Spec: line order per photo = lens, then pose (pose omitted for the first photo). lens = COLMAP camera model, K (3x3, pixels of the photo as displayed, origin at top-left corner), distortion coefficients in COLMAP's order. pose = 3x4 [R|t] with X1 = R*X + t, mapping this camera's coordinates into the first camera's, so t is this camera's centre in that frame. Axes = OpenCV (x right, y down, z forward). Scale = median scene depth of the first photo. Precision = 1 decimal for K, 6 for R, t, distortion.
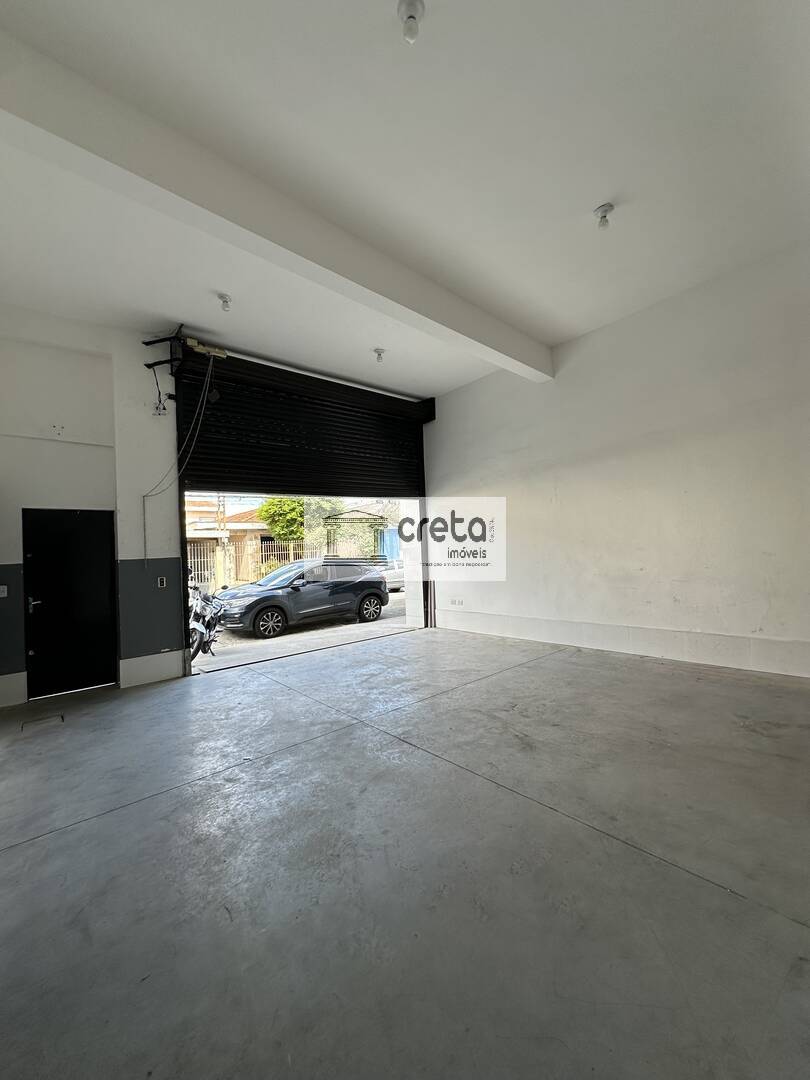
lens RADIAL K [[429.3, 0, 407.6], [0, 429.3, 537.4], [0, 0, 1]] dist [-0.002579, 0.000322]
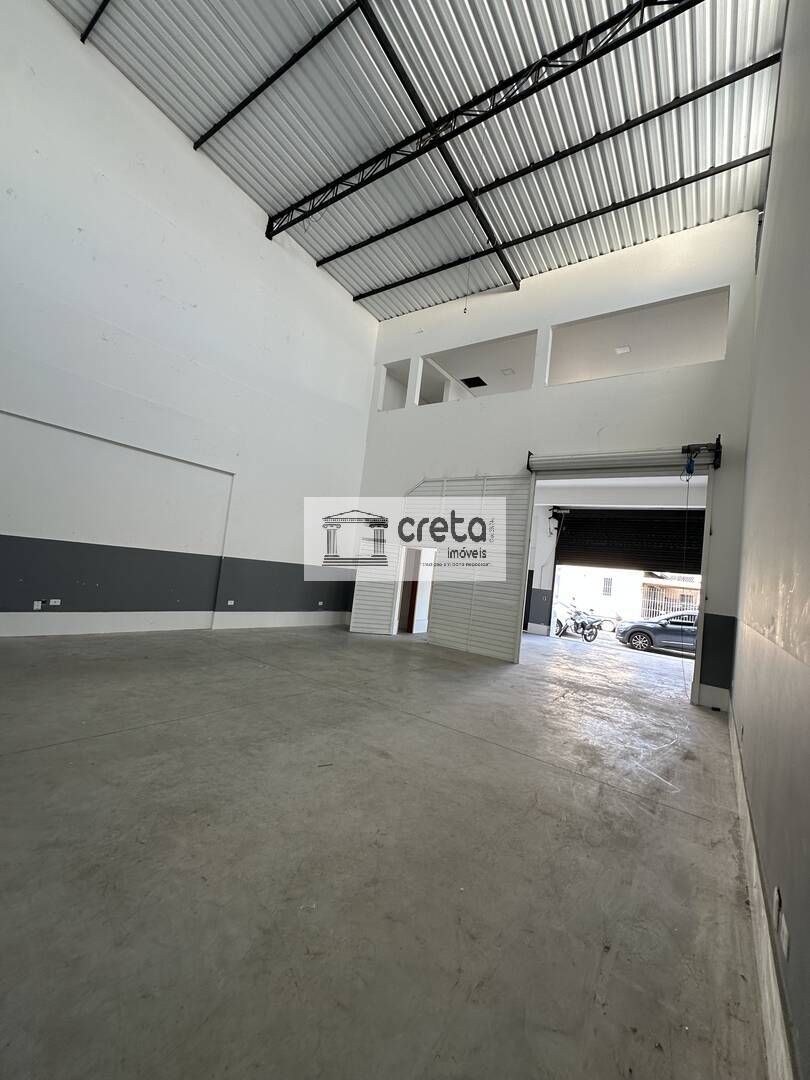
lens RADIAL K [[429.3, 0, 407.6], [0, 429.3, 537.4], [0, 0, 1]] dist [-0.002579, 0.000322]
pose [[0.243876, 0.003165, -0.969801, 1.801009], [-0.096819, 0.995078, -0.021099, -0.134122], [0.964962, 0.099040, 0.242982, -0.511242]]
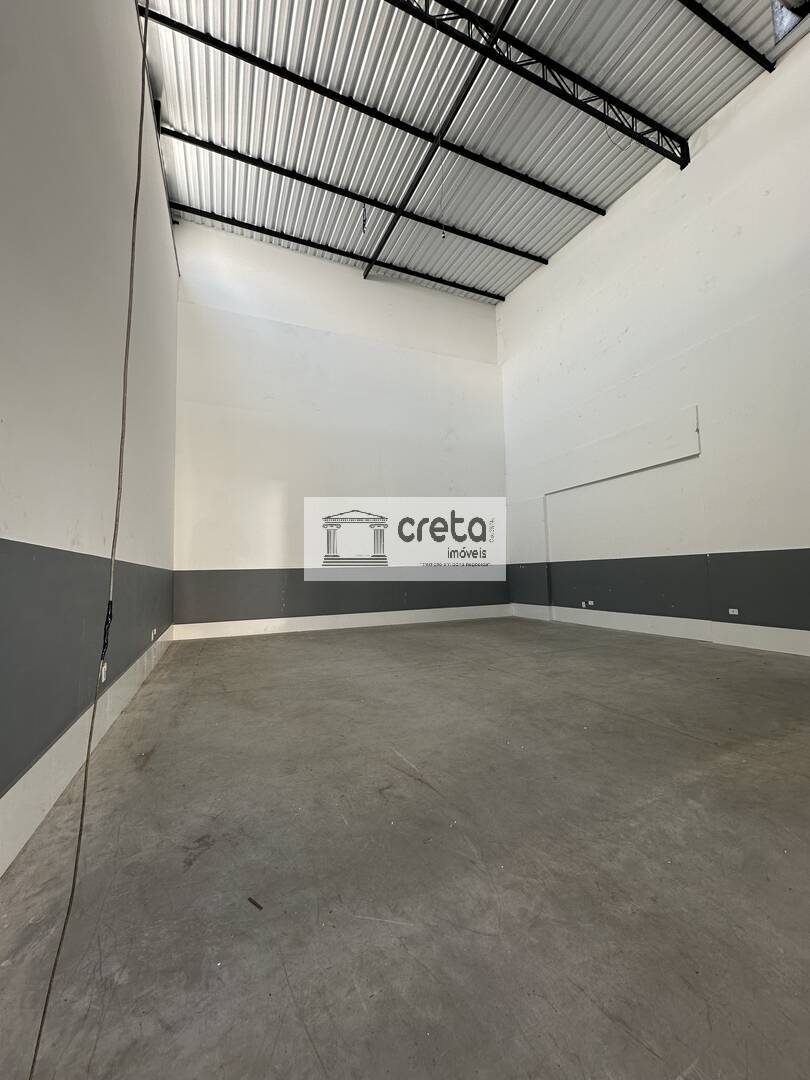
lens RADIAL K [[429.1, 0, 405.8], [0, 429.1, 540.1], [0, 0, 1]] dist [-0.002453, 0.000039]
pose [[-0.955561, 0.095298, 0.278965, 0.650997], [0.063413, 0.990602, -0.121187, 0.021400], [-0.287892, -0.098112, -0.952624, 0.691054]]
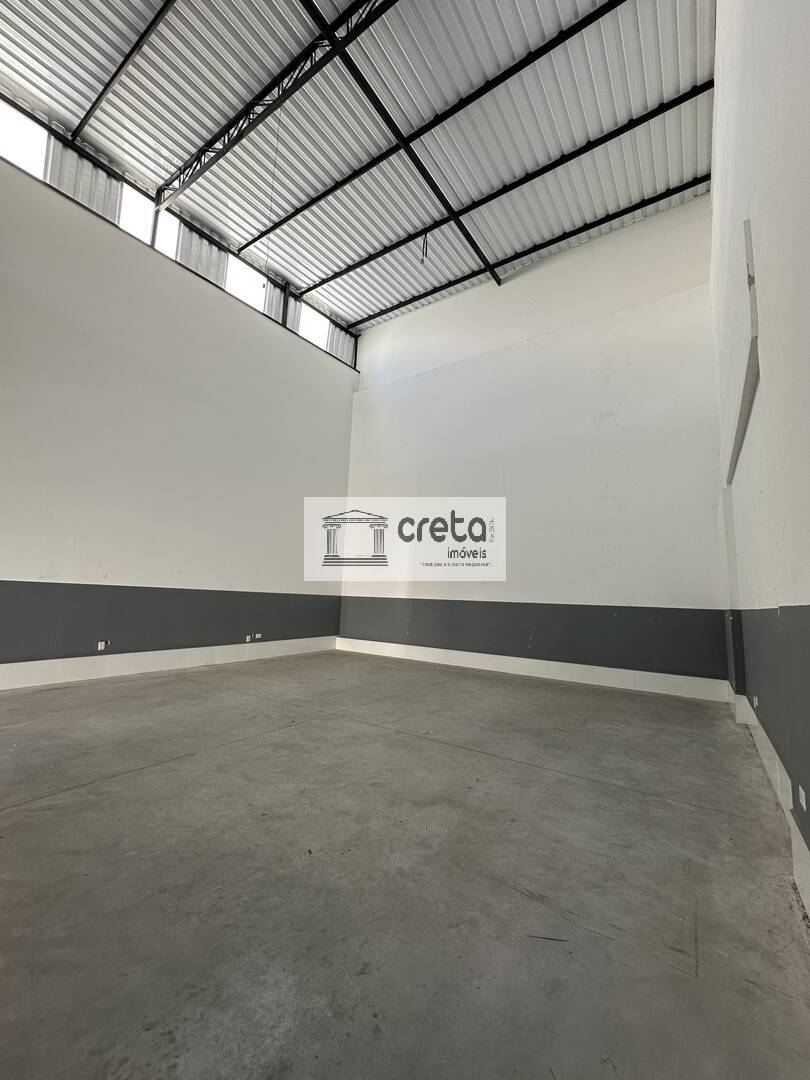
lens RADIAL K [[429.1, 0, 405.8], [0, 429.1, 540.1], [0, 0, 1]] dist [-0.002453, 0.000039]
pose [[-0.278336, 0.167029, 0.945849, -0.161948], [-0.055124, 0.980362, -0.189346, 0.001325], [-0.958901, -0.104841, -0.263663, -0.274243]]
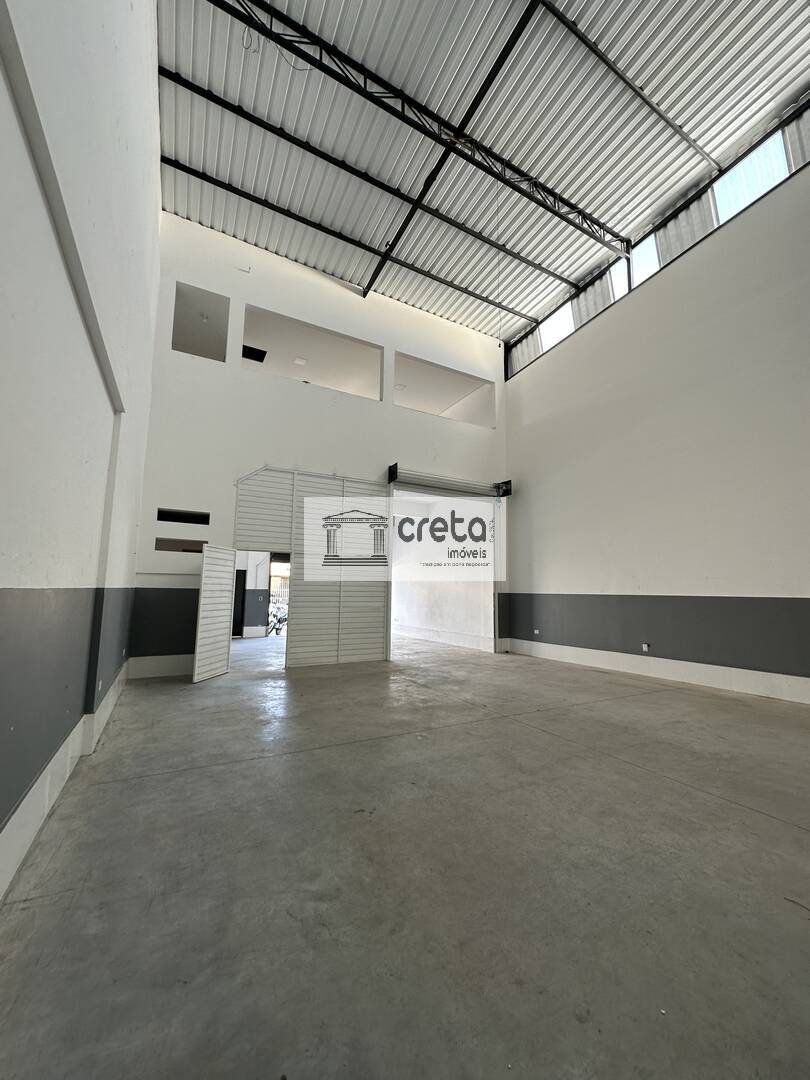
lens RADIAL K [[429.0, 0, 403.3], [0, 429.0, 537.5], [0, 0, 1]] dist [-0.002870, 0.000052]
pose [[0.977816, 0.034367, -0.206629, 0.775795], [-0.053188, 0.994854, -0.086230, -0.082933], [0.202603, 0.095307, 0.974612, -1.354510]]
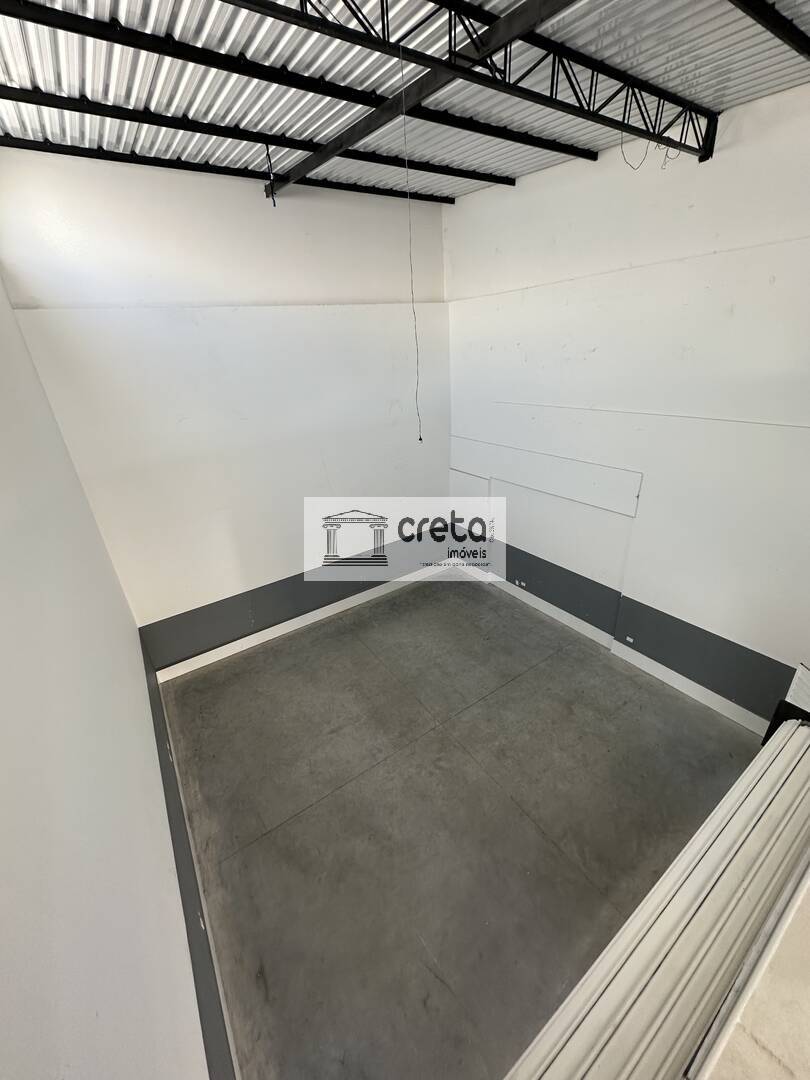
lens RADIAL K [[429.1, 0, 405.8], [0, 429.1, 540.1], [0, 0, 1]] dist [-0.002453, 0.000039]
pose [[-0.988471, 0.059957, 0.139033, 0.697492], [0.108931, 0.919382, 0.377981, -0.877749], [-0.105162, 0.388769, -0.915314, 0.644523]]
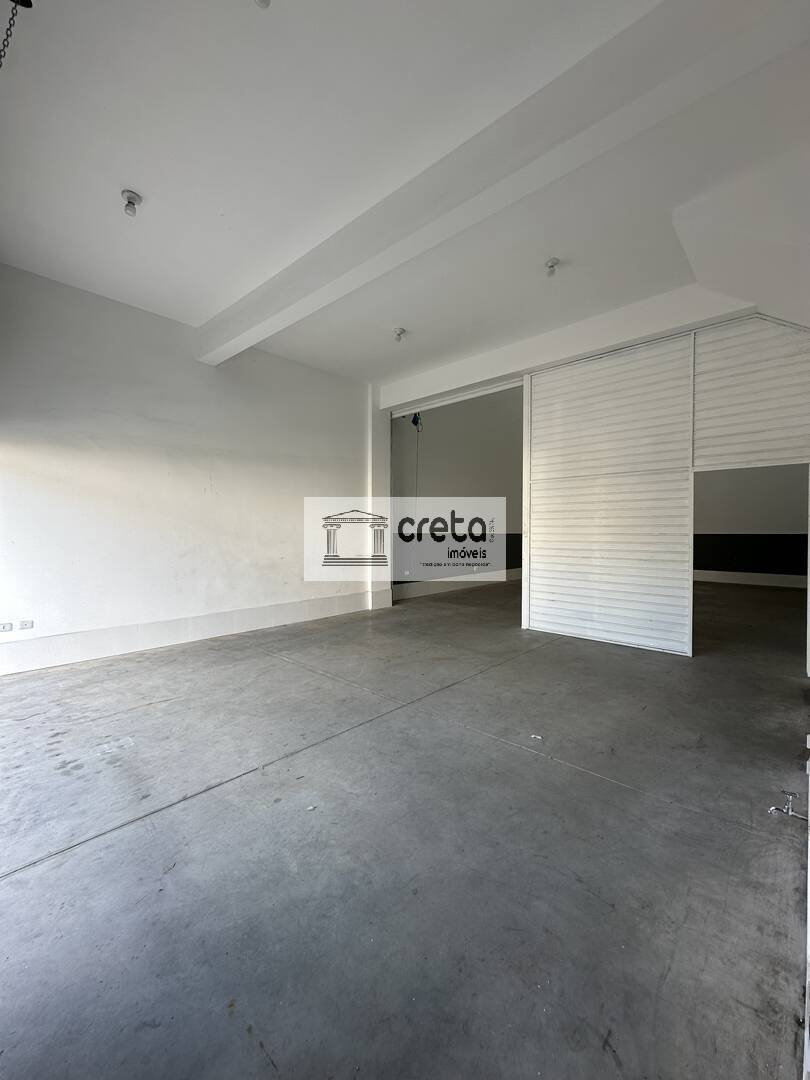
lens RADIAL K [[429.1, 0, 405.8], [0, 429.1, 540.1], [0, 0, 1]] dist [-0.002453, 0.000039]
pose [[-0.107704, 0.033429, 0.993621, -0.751792], [-0.028128, 0.998932, -0.036656, 0.056002], [-0.993785, -0.031896, -0.106648, 0.755064]]
